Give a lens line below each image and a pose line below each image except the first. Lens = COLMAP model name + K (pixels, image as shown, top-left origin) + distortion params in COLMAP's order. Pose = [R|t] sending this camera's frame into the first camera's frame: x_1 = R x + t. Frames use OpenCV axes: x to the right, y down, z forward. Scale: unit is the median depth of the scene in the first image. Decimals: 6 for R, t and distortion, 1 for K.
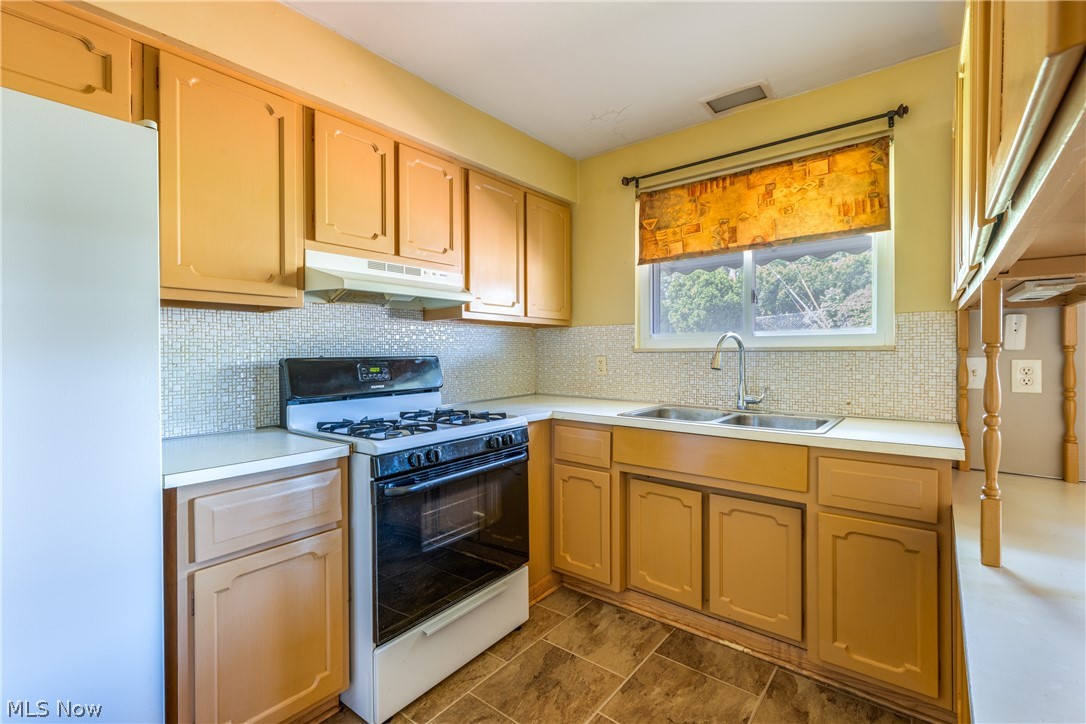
lens RADIAL K [[490.8, 0, 550.3], [0, 490.8, 361.4], [0, 0, 1]] dist [0.020244, -0.000567]
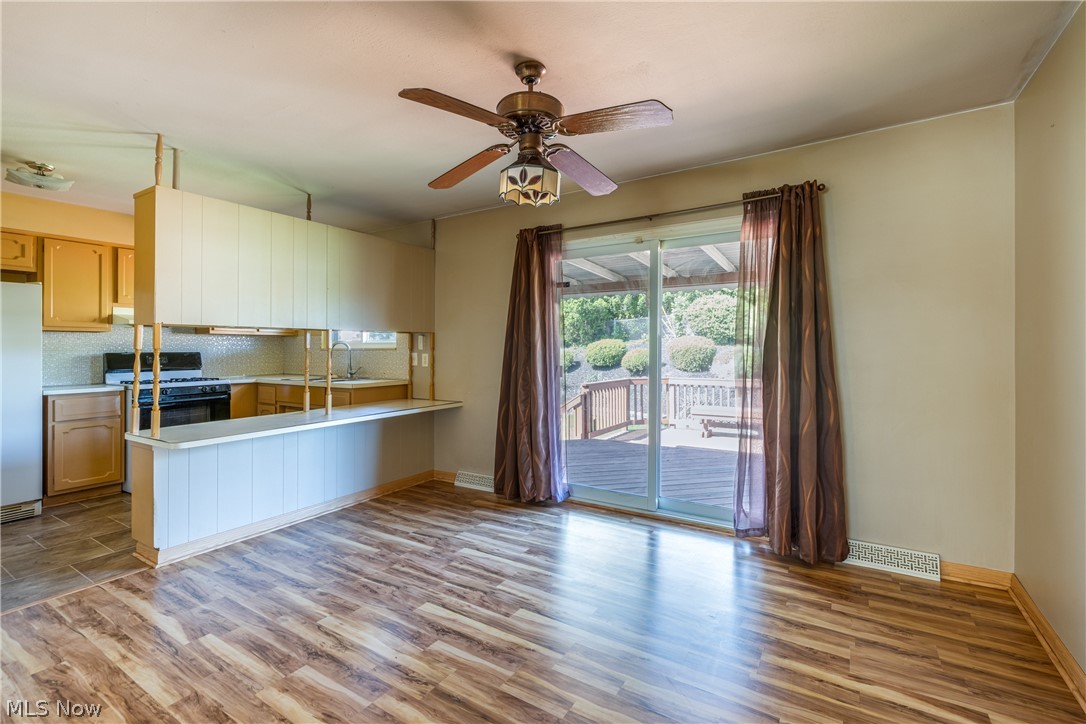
lens RADIAL K [[490.8, 0, 539.0], [0, 490.8, 354.2], [0, 0, 1]] dist [0.020244, -0.000567]
pose [[0.994908, 0.000112, 0.100783, 1.290597], [0.000849, 0.999955, -0.009488, 0.023626], [-0.100780, 0.009525, 0.994863, -1.571365]]
